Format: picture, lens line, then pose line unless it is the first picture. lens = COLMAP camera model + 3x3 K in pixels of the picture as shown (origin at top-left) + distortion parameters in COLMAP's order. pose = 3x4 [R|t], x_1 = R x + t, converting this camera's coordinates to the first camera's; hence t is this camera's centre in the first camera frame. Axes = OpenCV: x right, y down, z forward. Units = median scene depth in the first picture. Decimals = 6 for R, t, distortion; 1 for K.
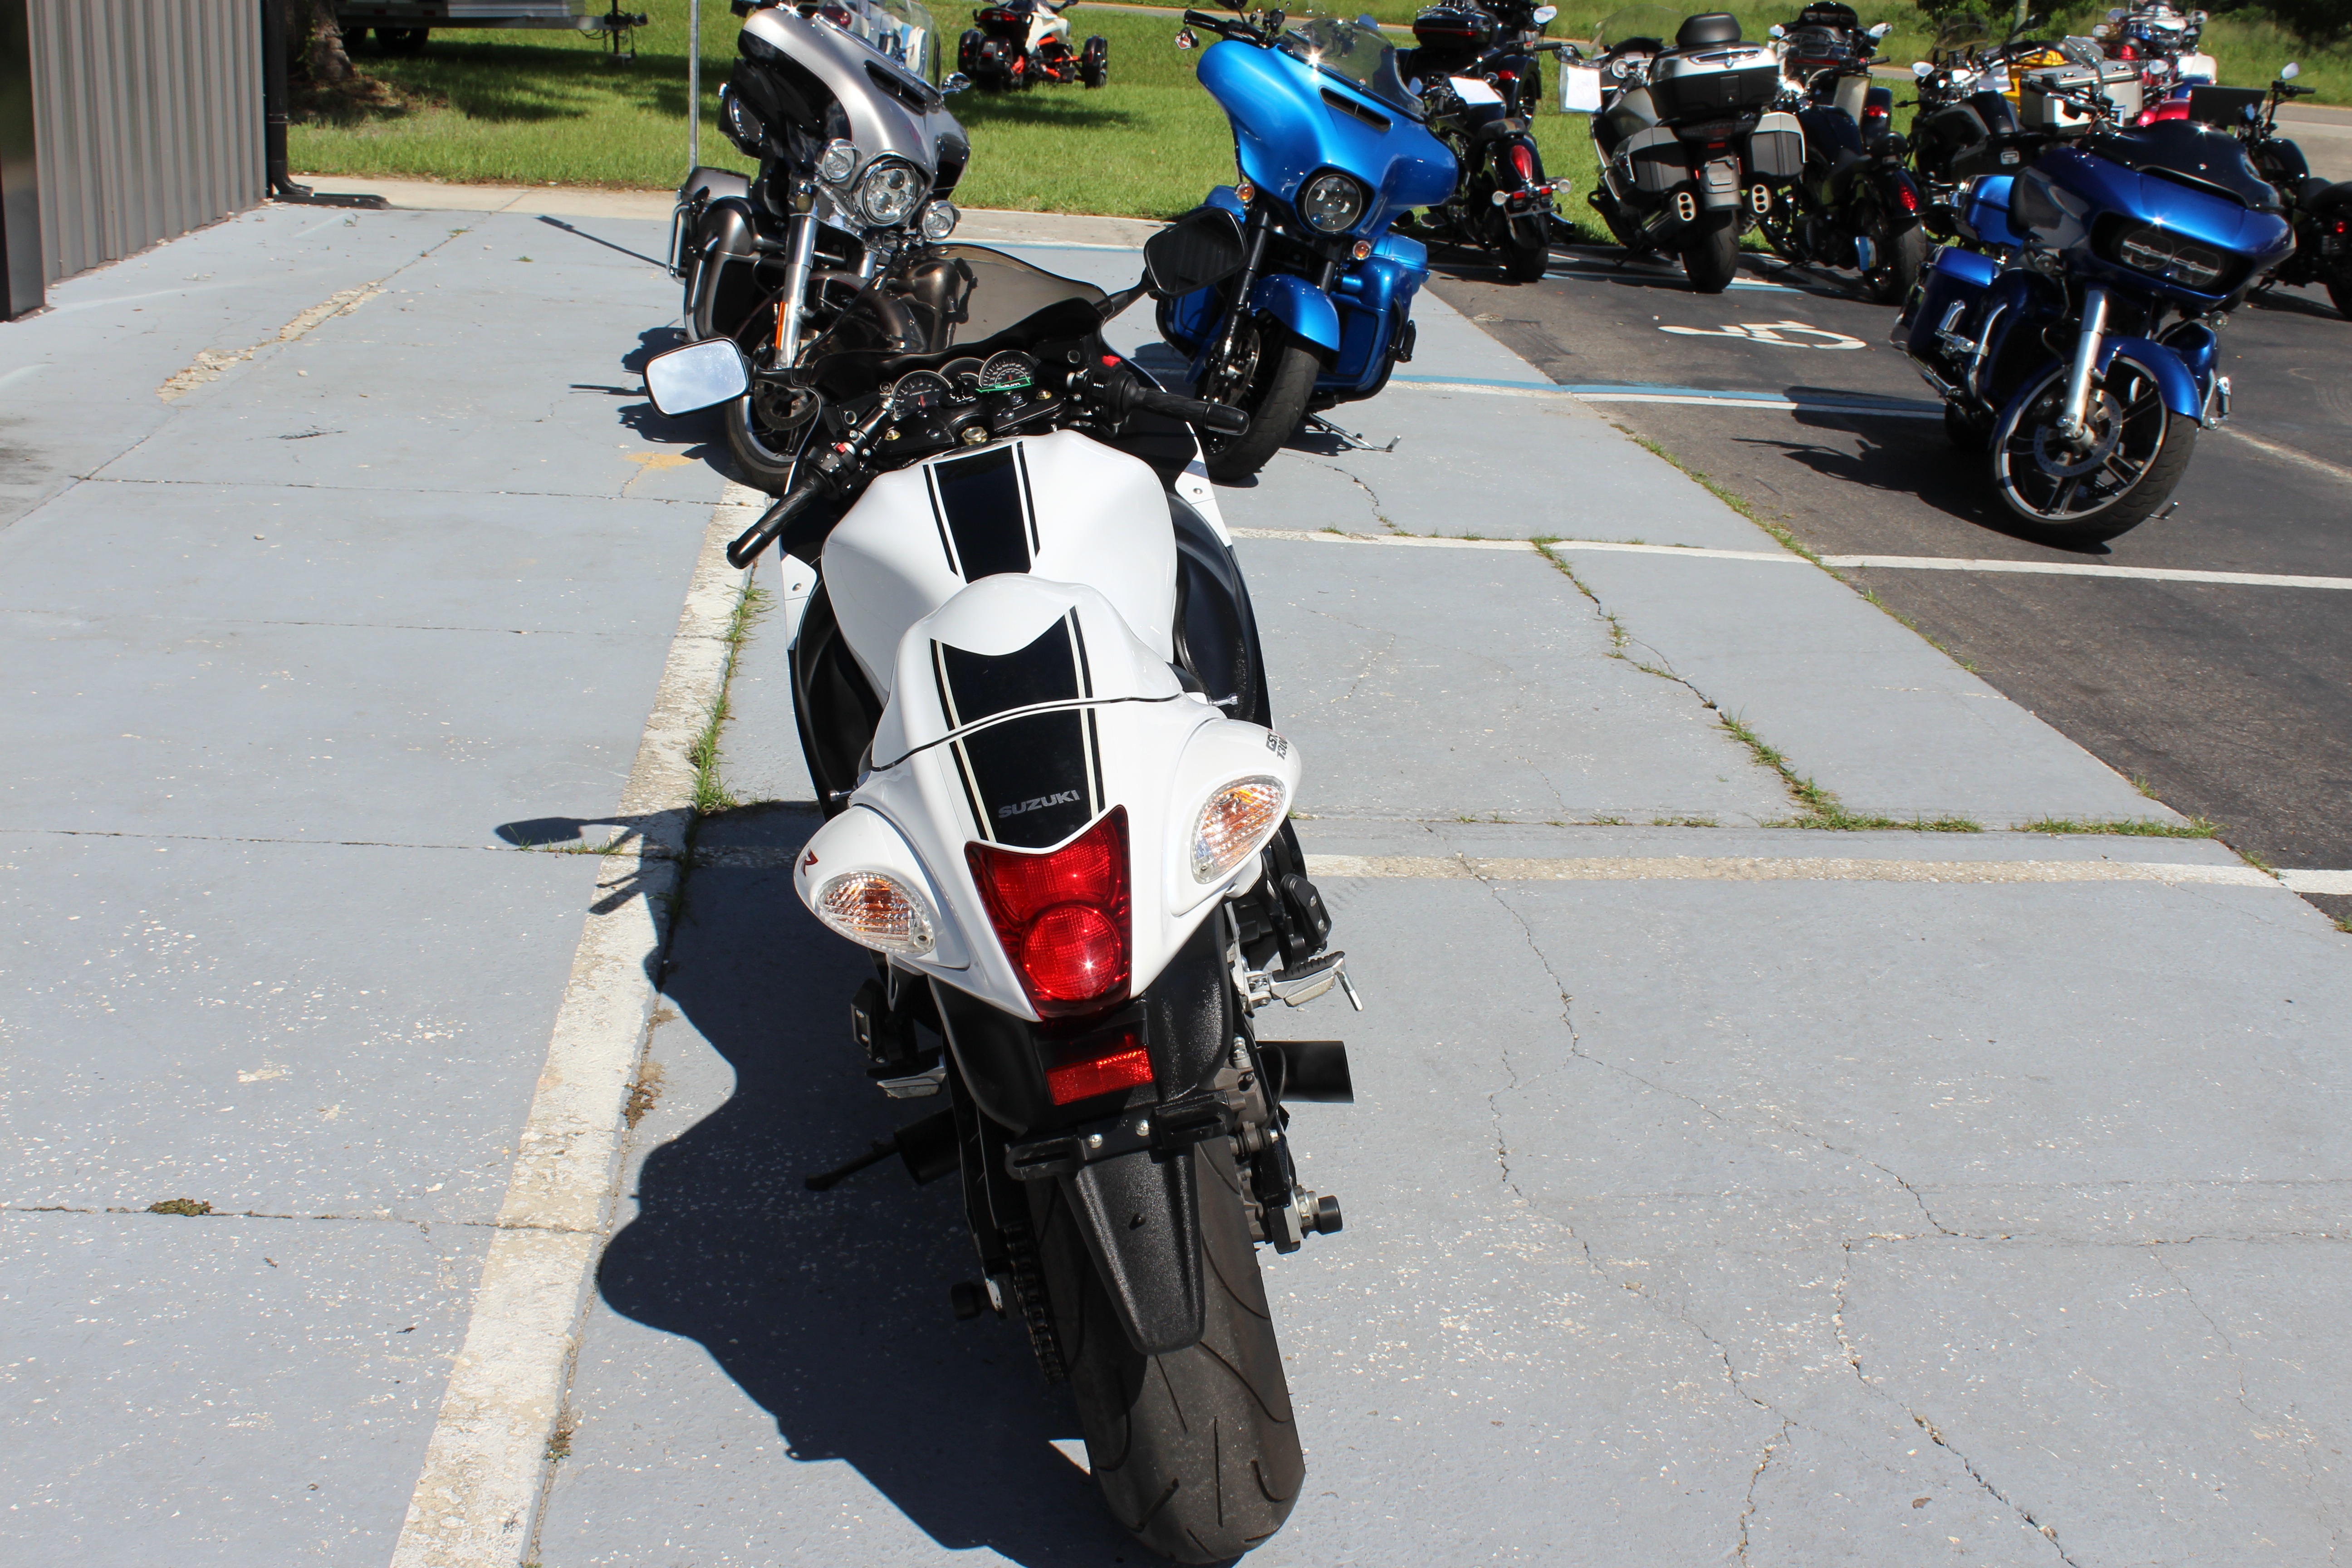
lens RADIAL K [[2576.2, 0, 1179.5], [0, 2576.2, 785.8], [0, 0, 1]] dist [-0.092763, 0.074340]
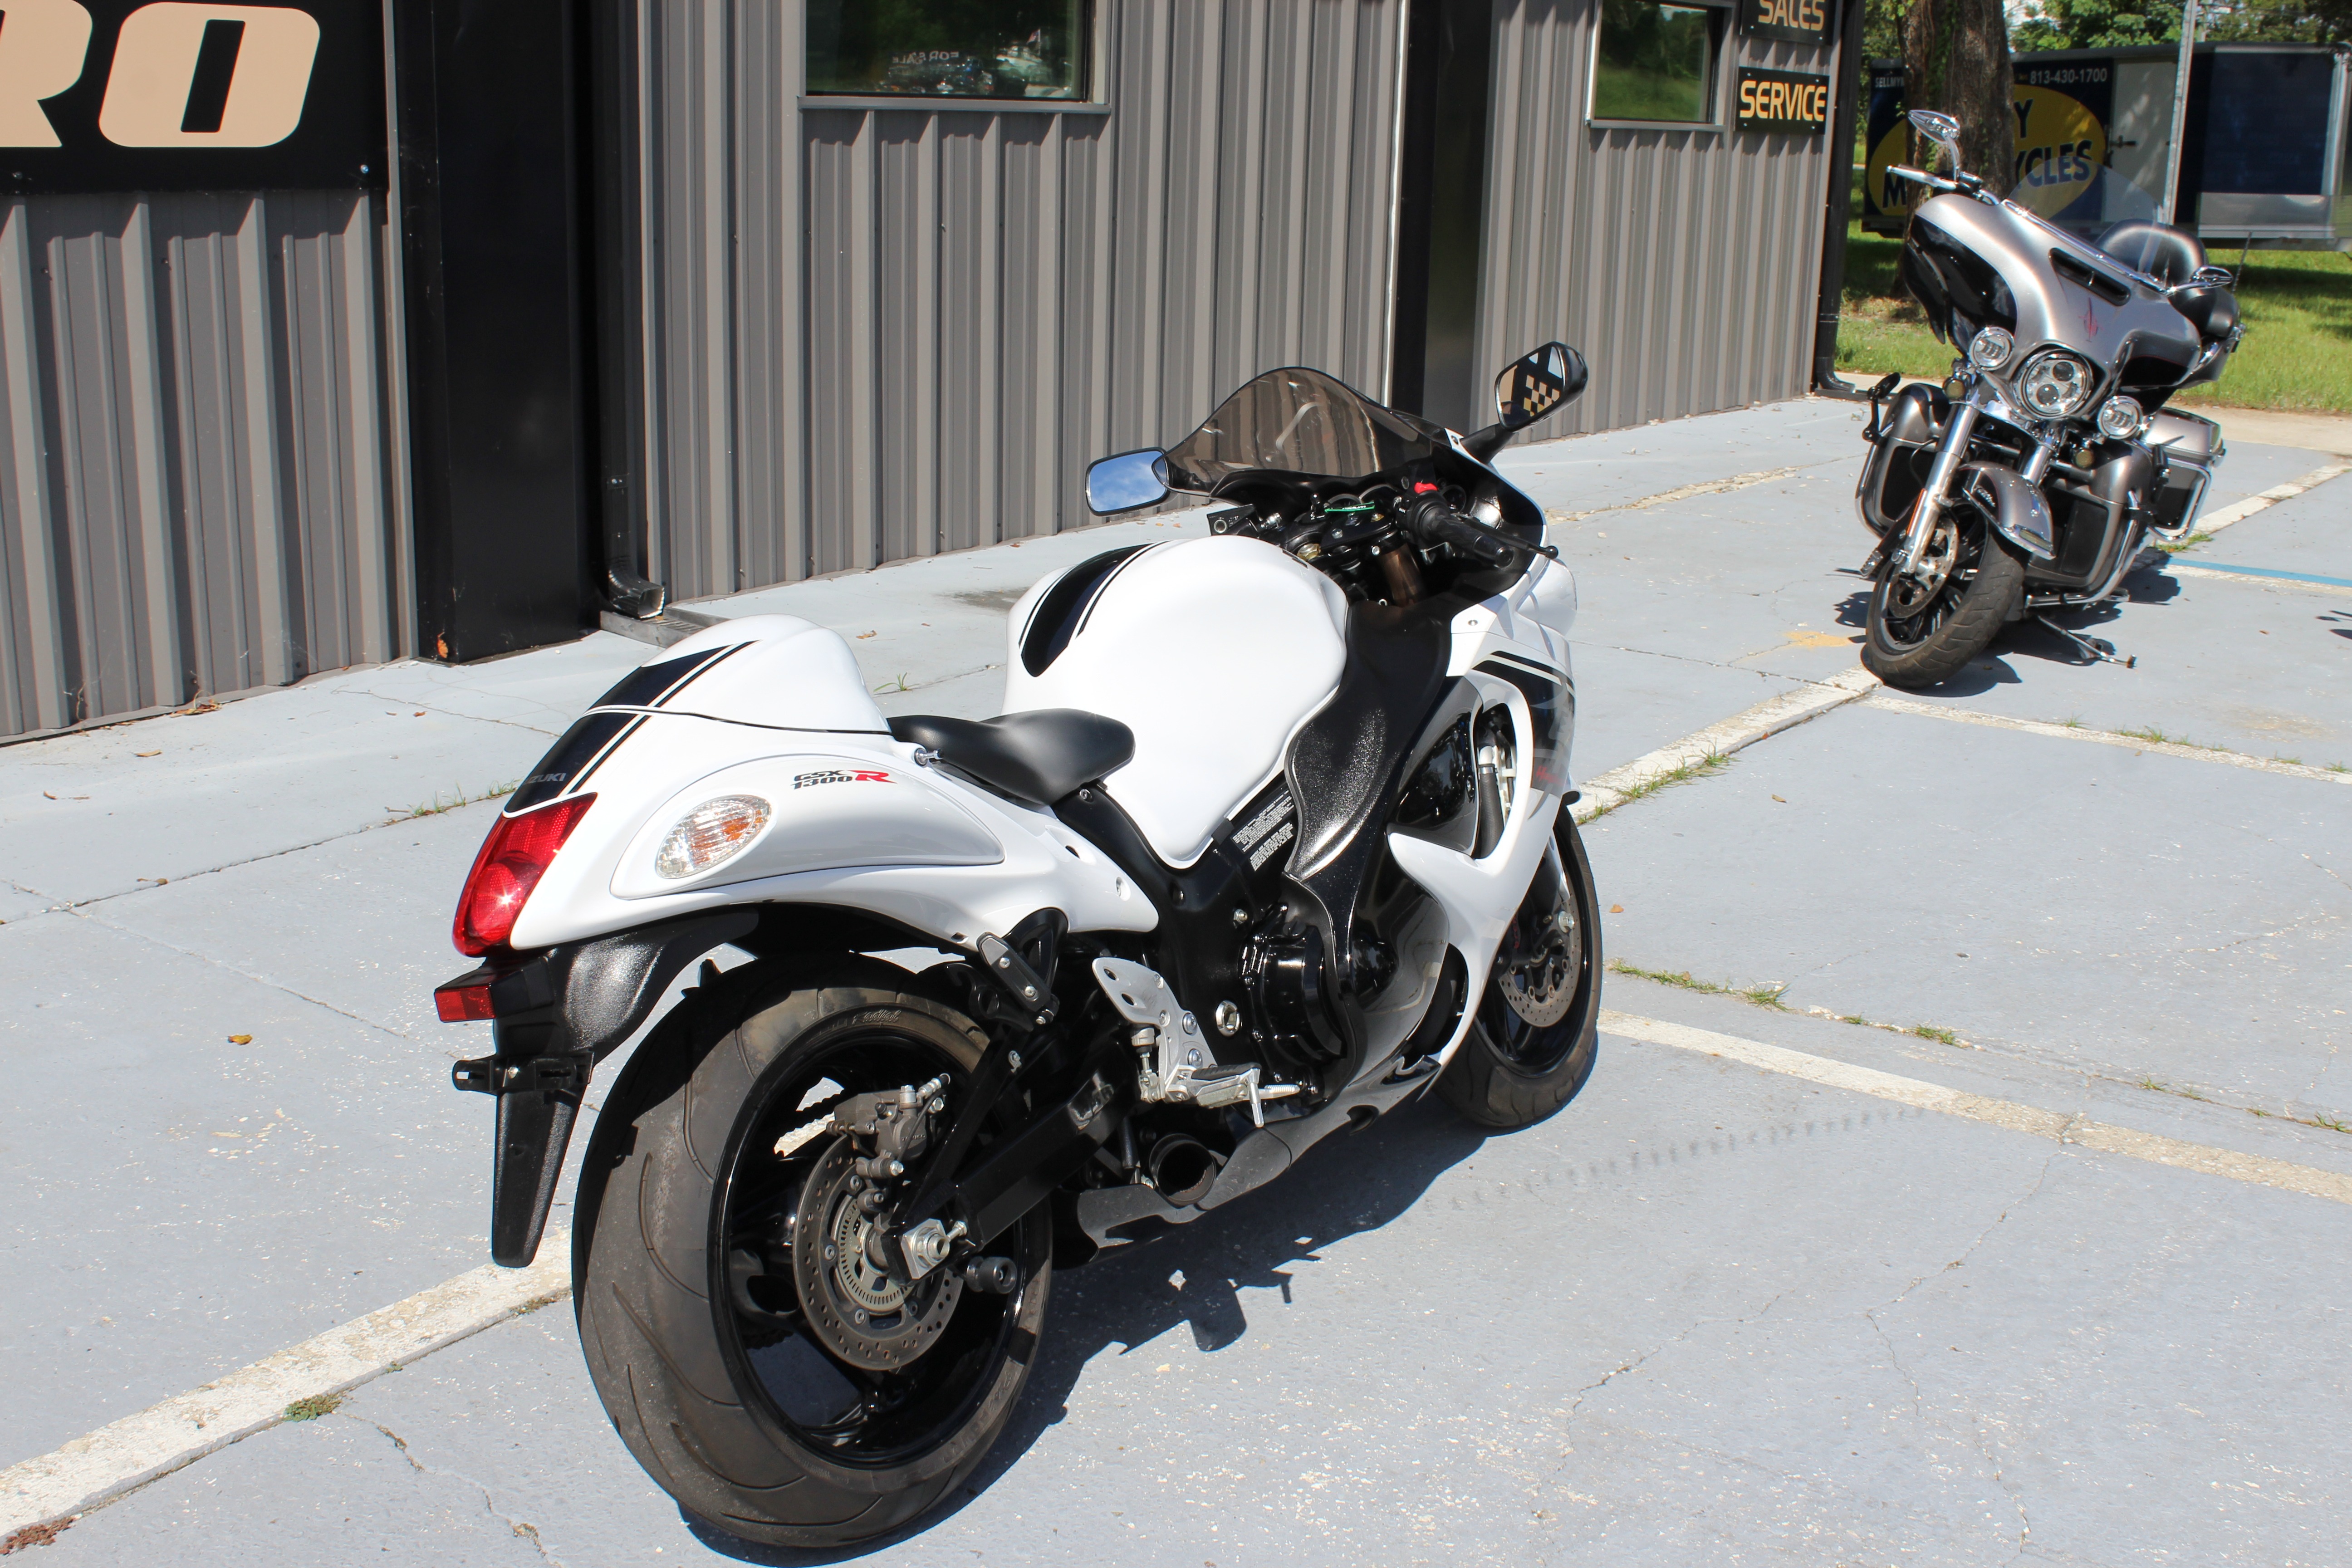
lens RADIAL K [[2576.2, 0, 1179.5], [0, 2576.2, 785.8], [0, 0, 1]] dist [-0.092763, 0.074340]
pose [[0.750621, 0.130421, -0.647733, 0.256192], [-0.185772, 0.982438, -0.017467, -0.006685], [0.634079, 0.133442, 0.761667, 0.082168]]
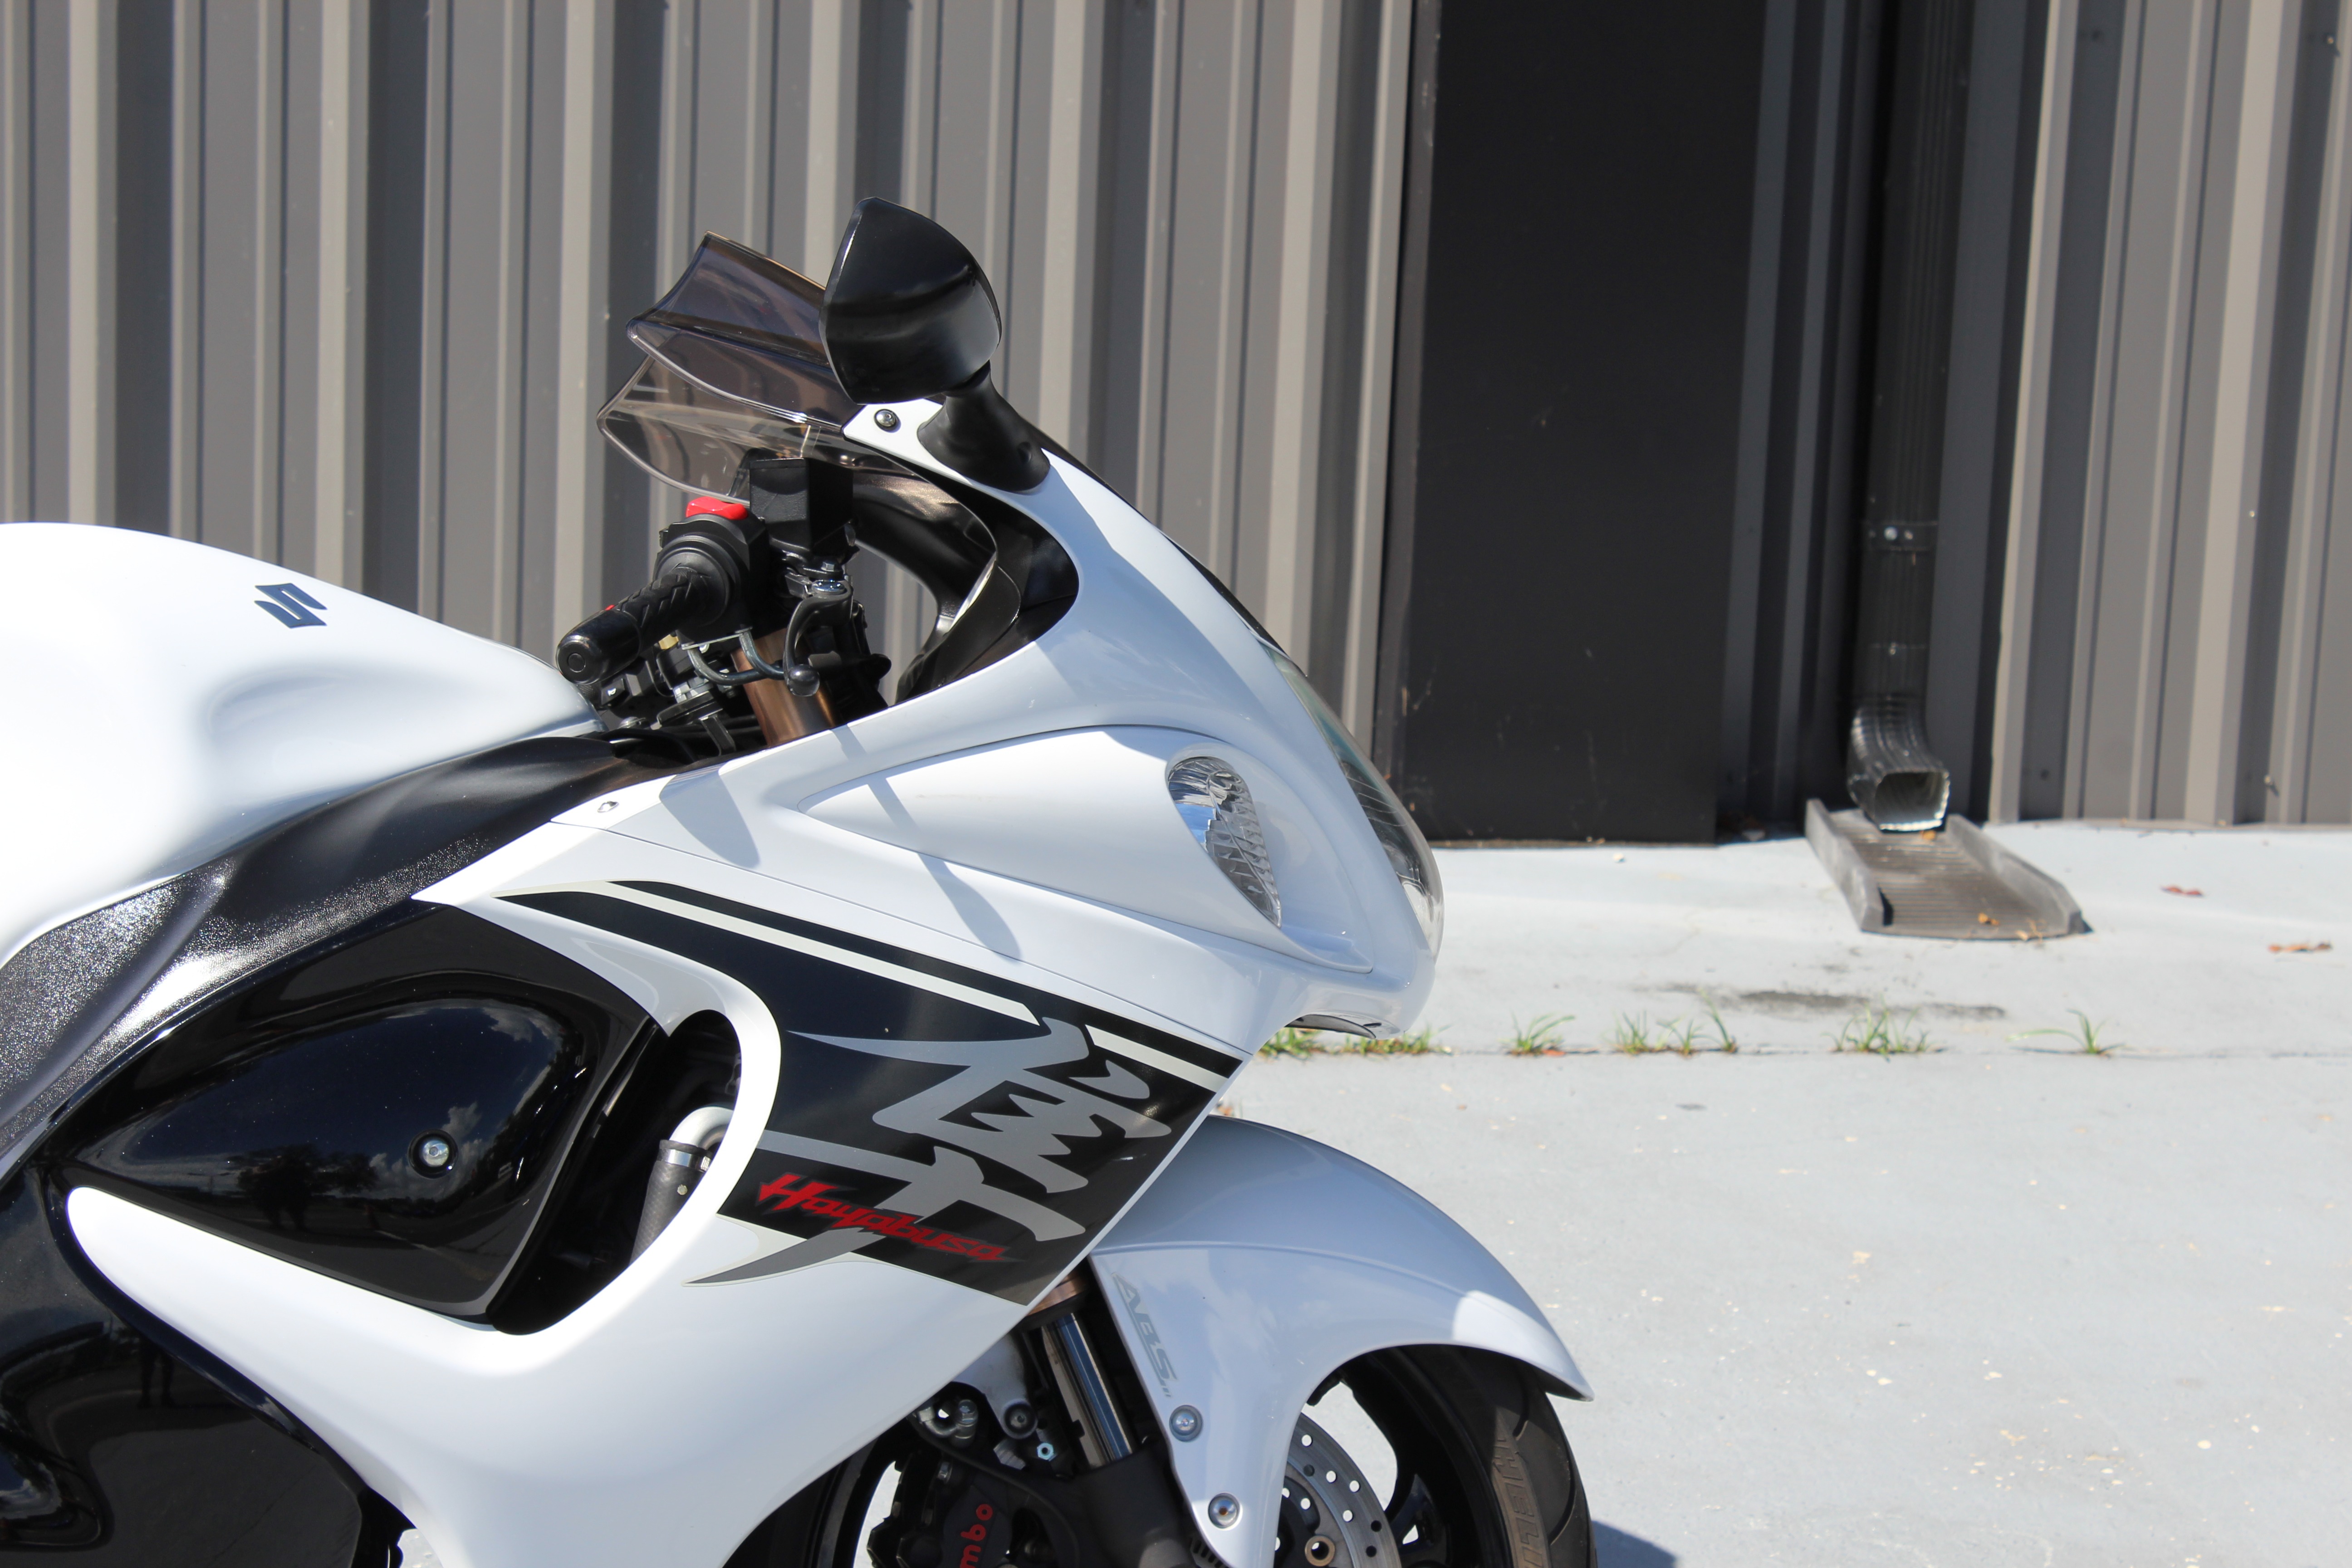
lens RADIAL K [[5618.0, 0, 1144.3], [0, 5618.0, 804.8], [0, 0, 1]] dist [0.073603, 0.322096]
pose [[0.040667, 0.140308, -0.989272, 0.430434], [-0.346135, 0.930762, 0.117781, -0.116502], [0.937303, 0.337632, 0.086417, 0.449551]]
